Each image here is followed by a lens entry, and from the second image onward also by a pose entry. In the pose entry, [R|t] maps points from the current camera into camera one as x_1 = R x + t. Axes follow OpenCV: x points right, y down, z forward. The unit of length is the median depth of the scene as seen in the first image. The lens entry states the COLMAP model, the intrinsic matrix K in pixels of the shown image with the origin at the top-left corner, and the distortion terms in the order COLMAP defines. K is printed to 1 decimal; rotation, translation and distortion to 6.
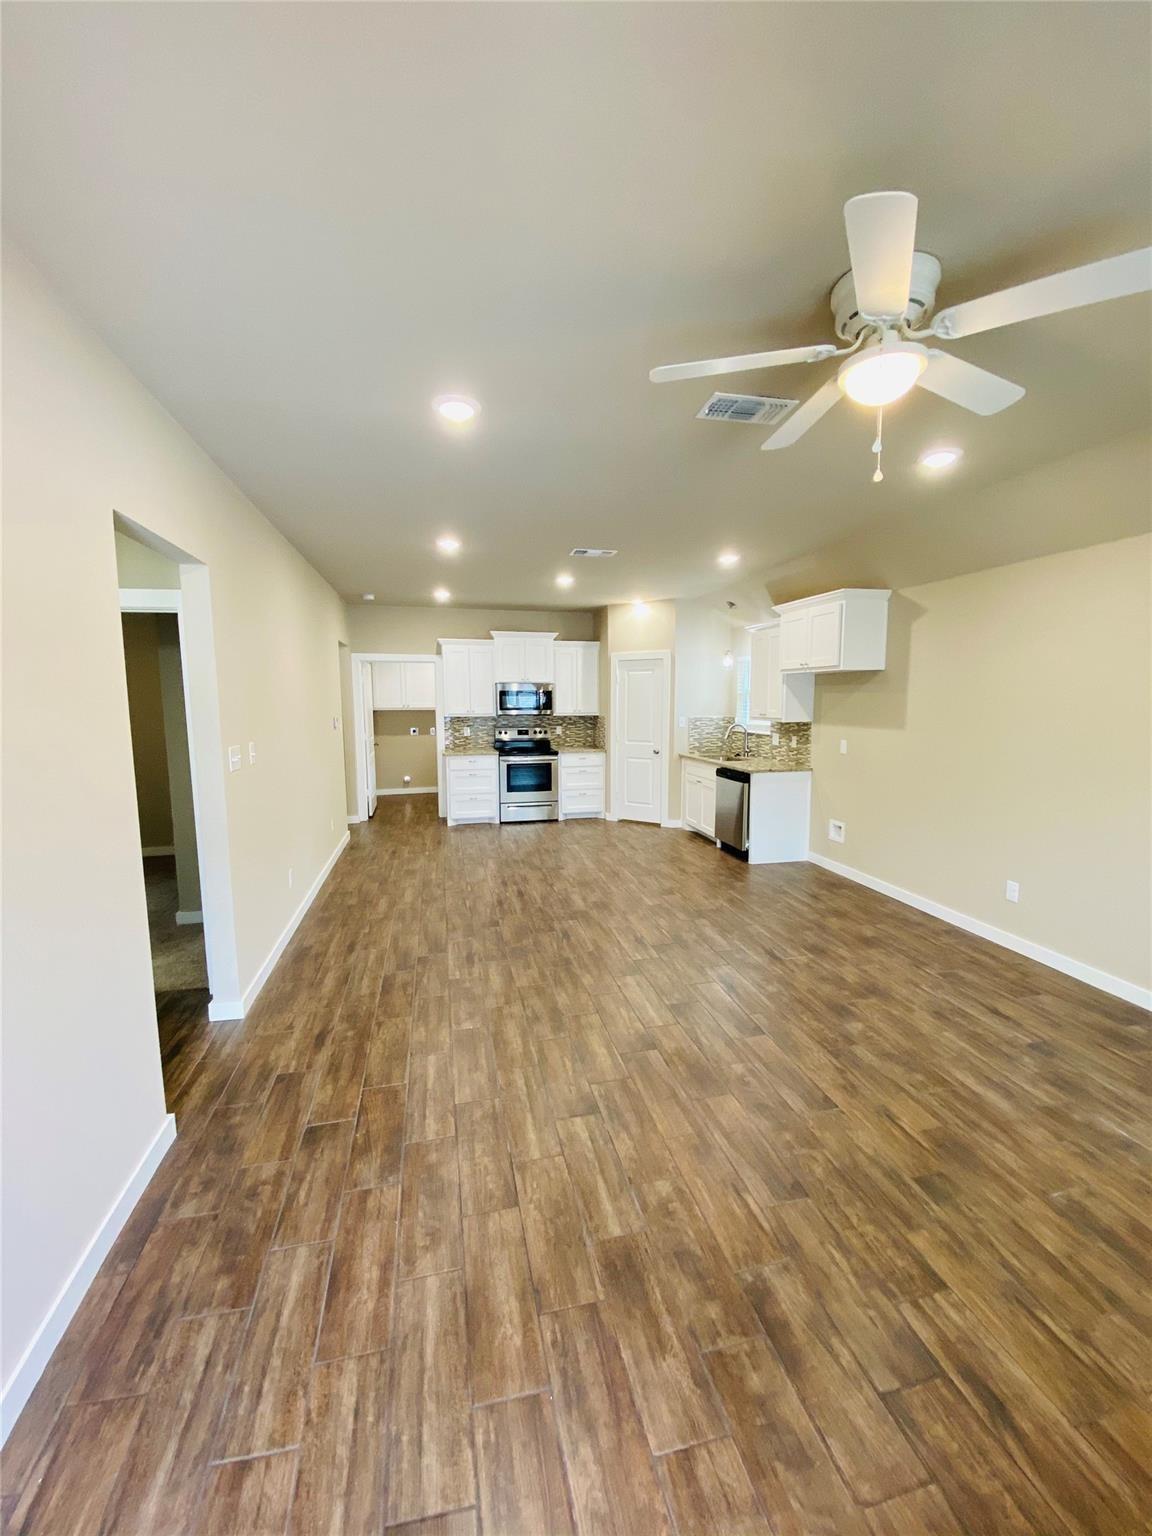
lens RADIAL K [[620.2, 0, 561.6], [0, 620.2, 777.7], [0, 0, 1]] dist [-0.035111, -0.002667]
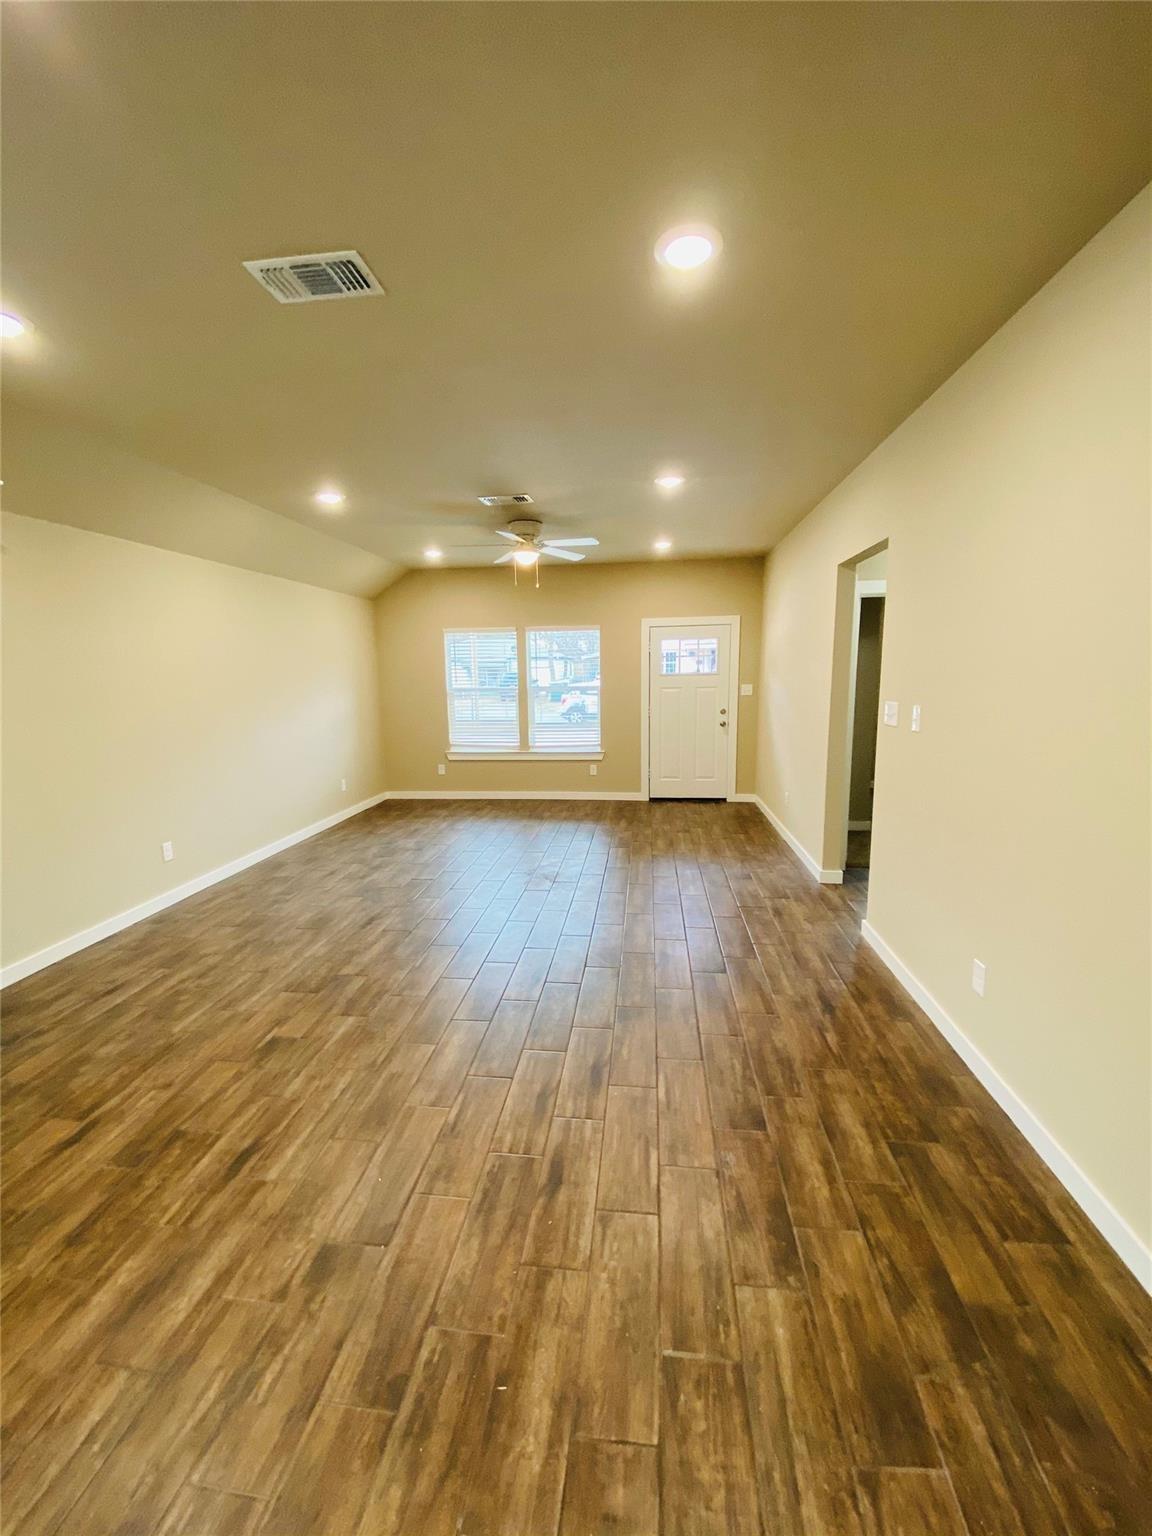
lens RADIAL K [[620.2, 0, 571.6], [0, 620.2, 762.2], [0, 0, 1]] dist [-0.035111, -0.002667]
pose [[-0.949566, -0.026799, 0.312419, -0.223409], [0.058545, 0.963669, 0.260605, -0.166046], [-0.308053, 0.265752, -0.913499, 1.364883]]
